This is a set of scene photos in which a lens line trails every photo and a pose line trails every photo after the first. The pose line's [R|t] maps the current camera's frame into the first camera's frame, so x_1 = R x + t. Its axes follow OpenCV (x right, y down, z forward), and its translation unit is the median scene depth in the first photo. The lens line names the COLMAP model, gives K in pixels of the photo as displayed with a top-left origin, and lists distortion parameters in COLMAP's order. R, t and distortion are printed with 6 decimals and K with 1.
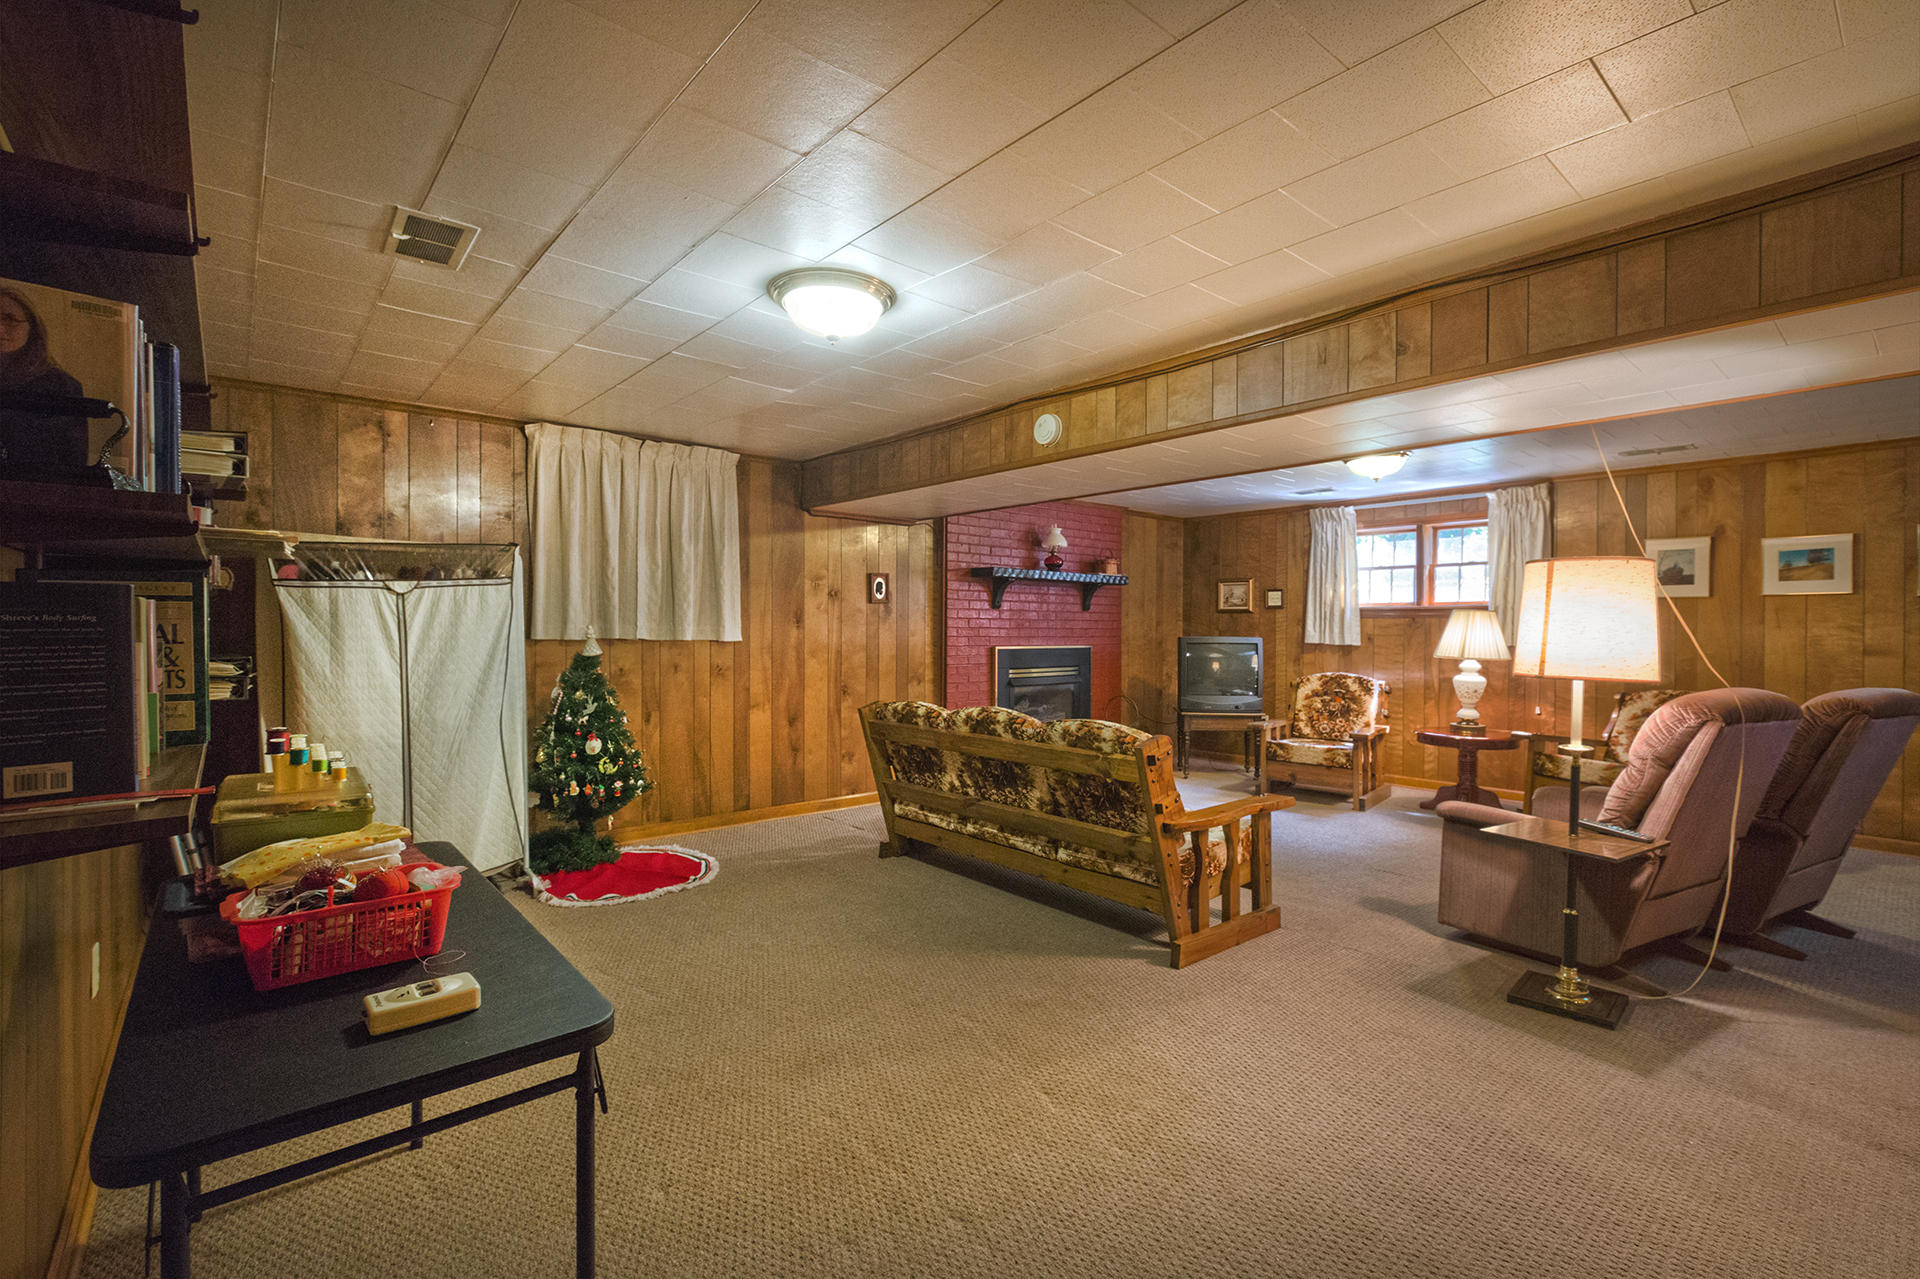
lens RADIAL K [[851.2, 0, 953.0], [0, 851.2, 637.0], [0, 0, 1]] dist [0.004359, -0.001311]
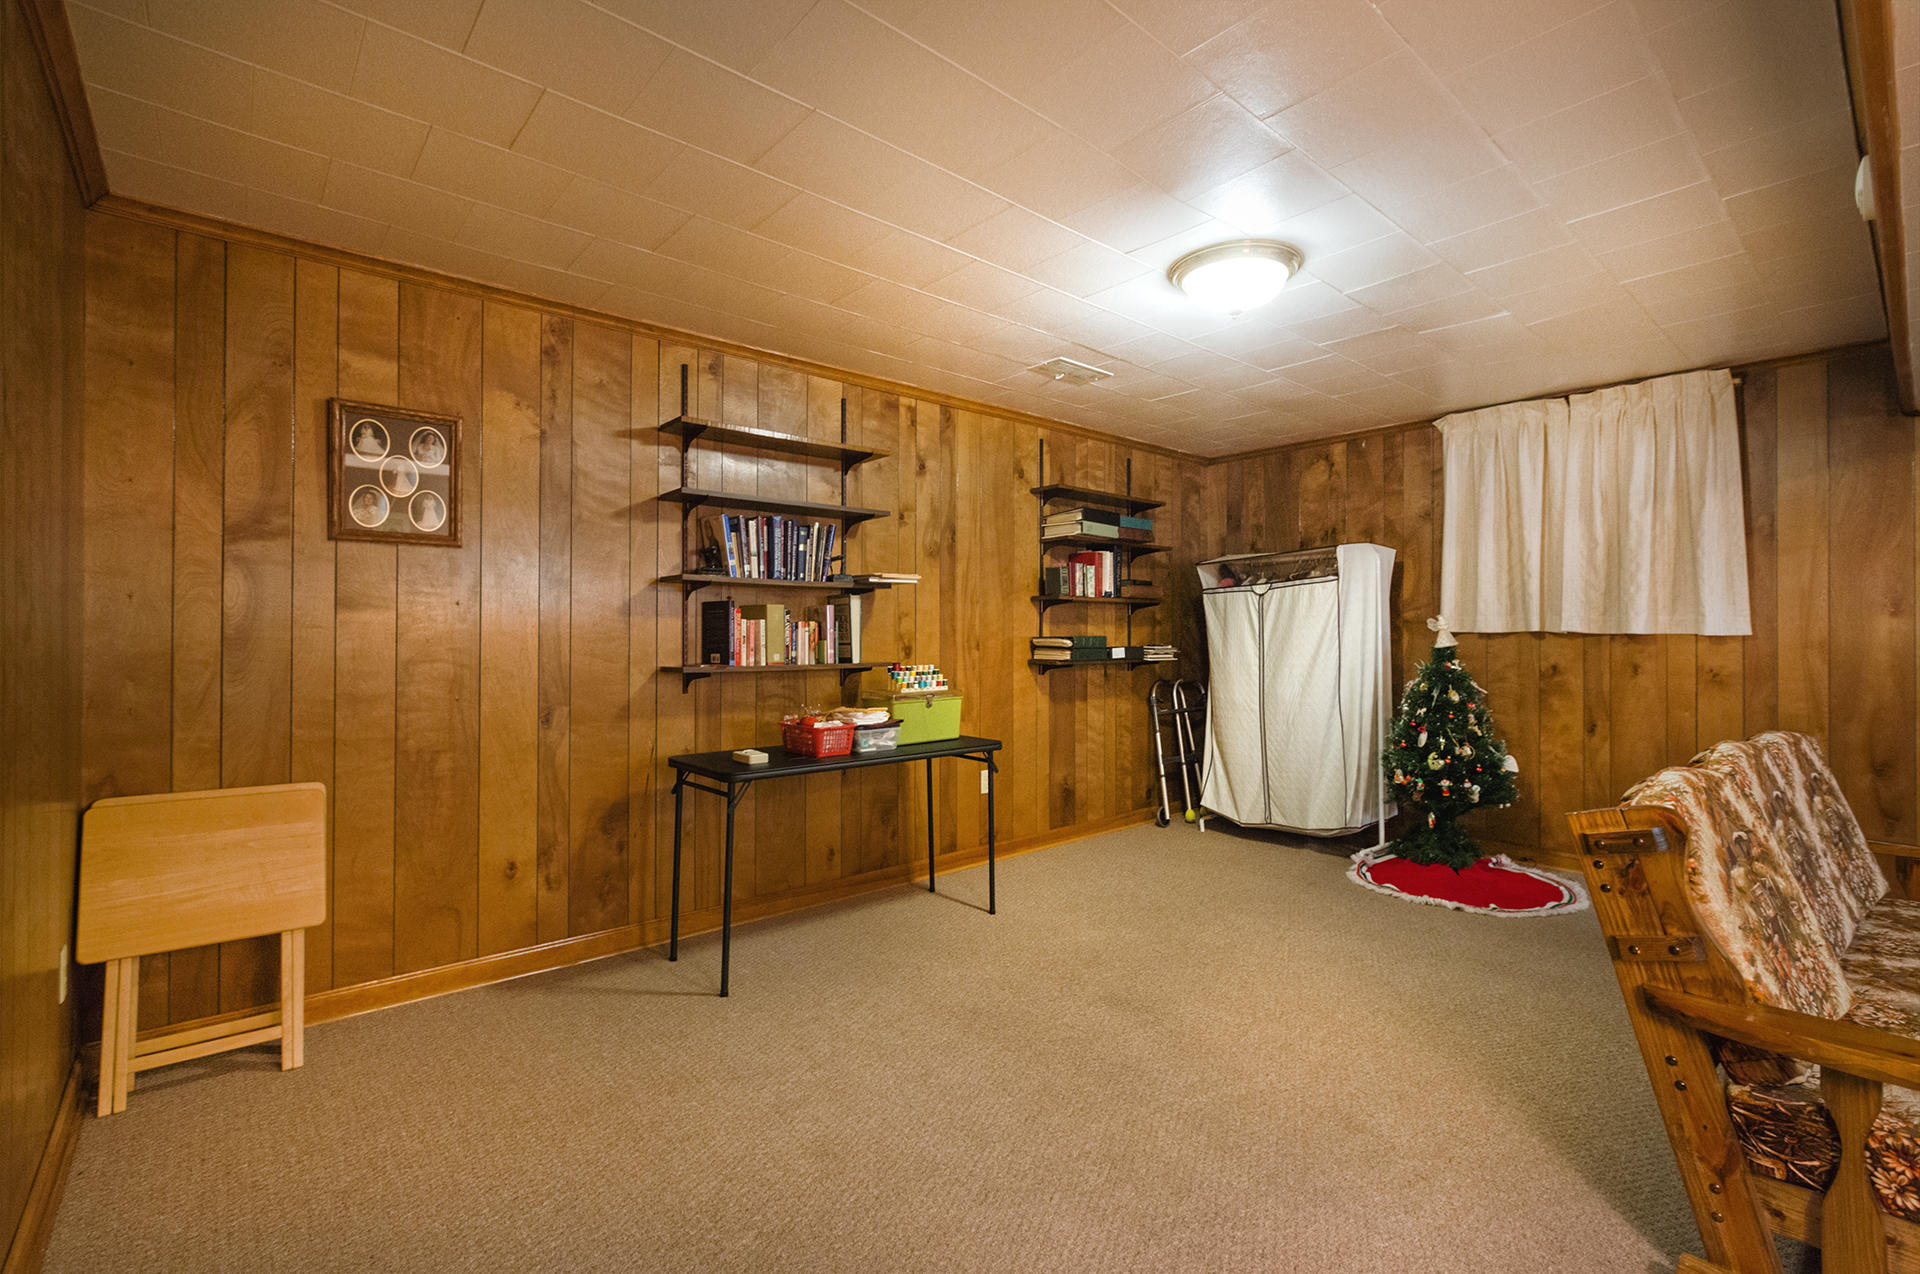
lens RADIAL K [[851.2, 0, 954.3], [0, 851.2, 634.6], [0, 0, 1]] dist [0.004359, -0.001311]
pose [[0.011482, -0.002338, -0.999931, 0.548670], [-0.010696, 0.999940, -0.002461, 0.016065], [0.999877, 0.010724, 0.011456, 0.441700]]
